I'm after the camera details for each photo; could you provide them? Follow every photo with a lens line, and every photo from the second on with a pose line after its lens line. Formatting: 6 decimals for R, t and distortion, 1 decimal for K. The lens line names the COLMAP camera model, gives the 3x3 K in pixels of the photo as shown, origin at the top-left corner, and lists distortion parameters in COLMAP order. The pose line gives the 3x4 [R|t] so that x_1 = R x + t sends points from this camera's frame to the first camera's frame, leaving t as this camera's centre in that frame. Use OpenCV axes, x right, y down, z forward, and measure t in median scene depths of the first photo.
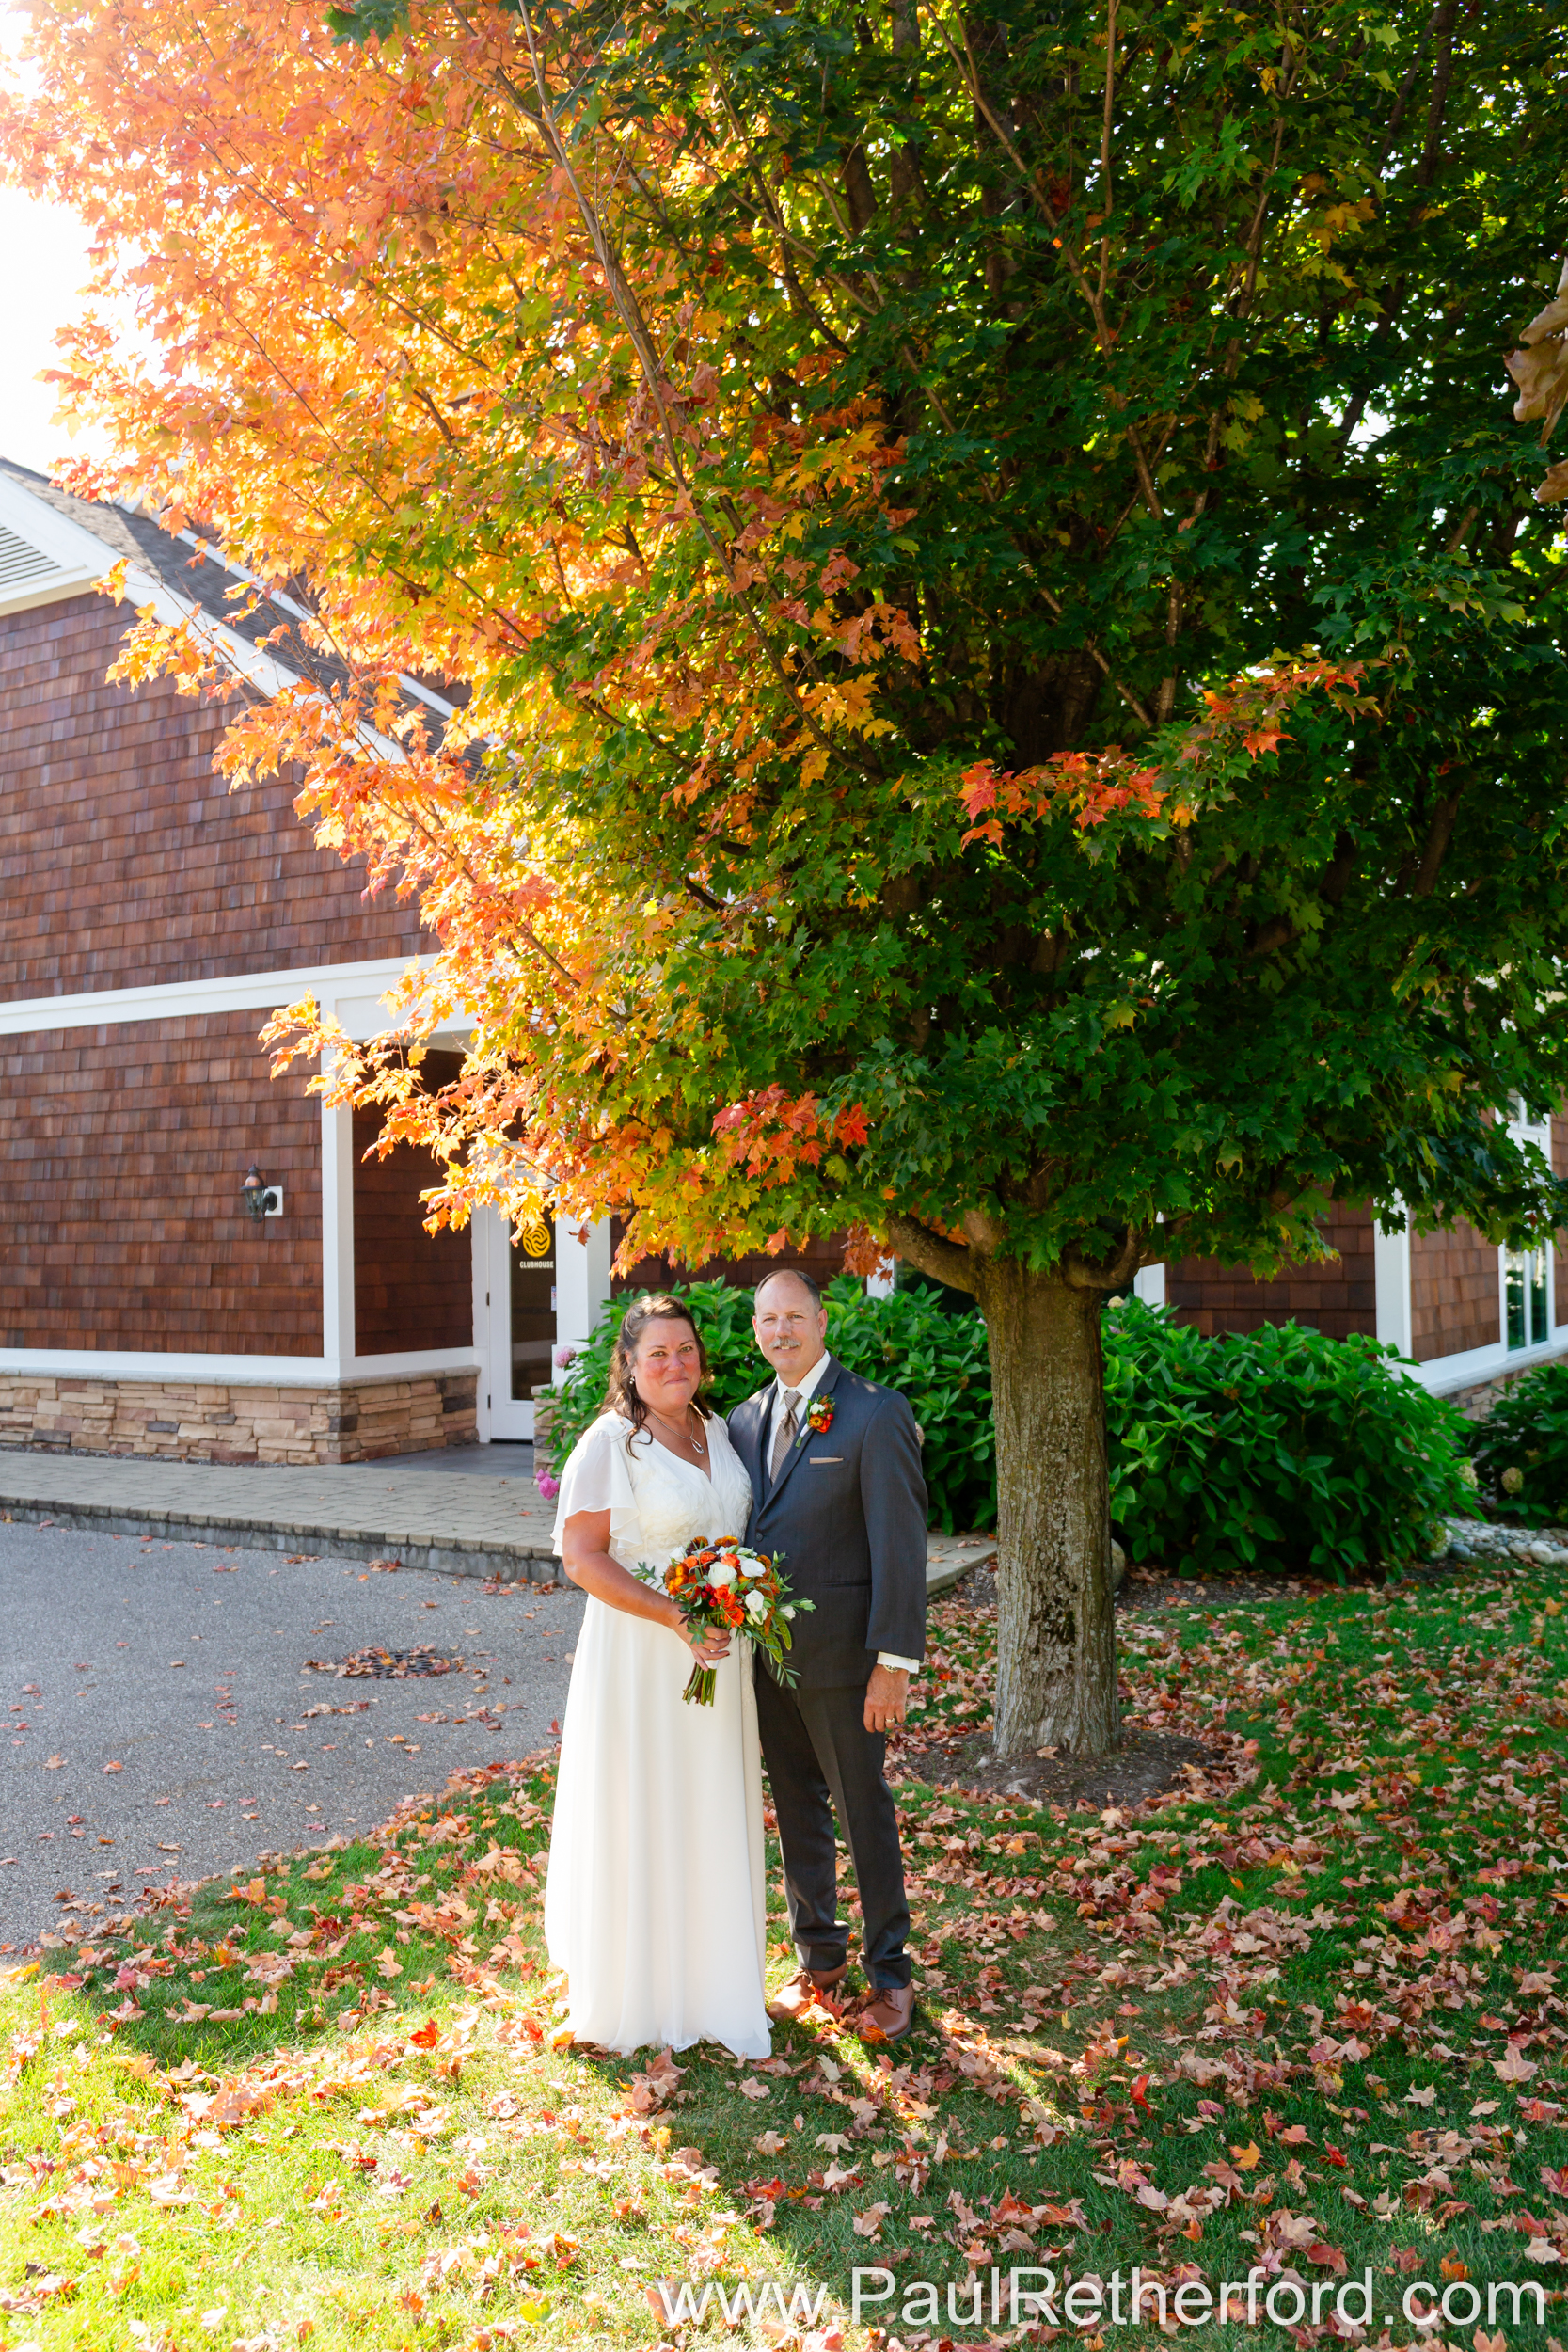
lens RADIAL K [[2142.3, 0, 784.0], [0, 2142.3, 1176.0], [0, 0, 1]] dist [0.009644, -0.000094]
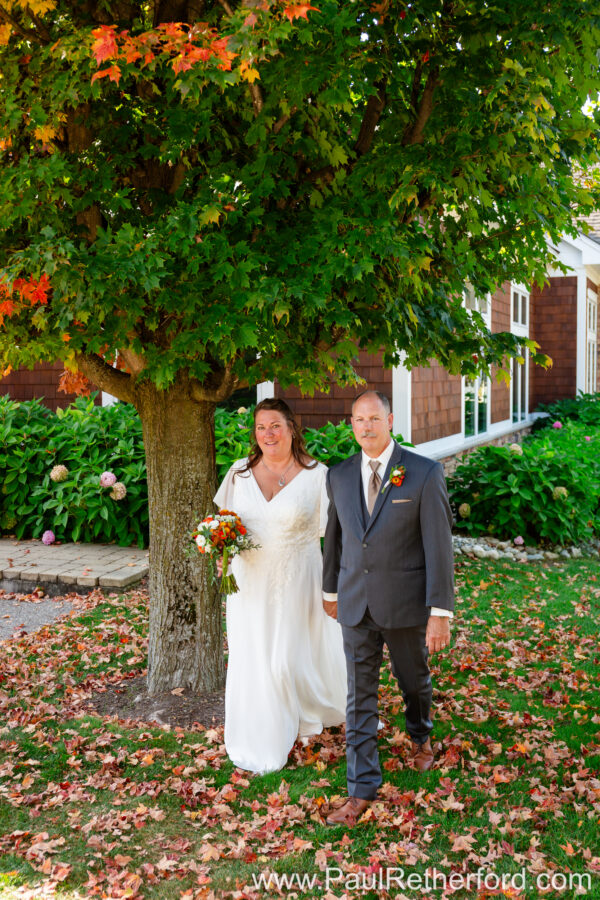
lens RADIAL K [[1193.8, 0, 300.0], [0, 1193.8, 450.0], [0, 0, 1]] dist [0.010782, 0.024047]
pose [[0.982868, -0.004761, 0.184249, 0.055973], [-0.012184, 0.995802, 0.090724, 0.008854], [-0.183907, -0.091415, 0.978684, 0.146116]]
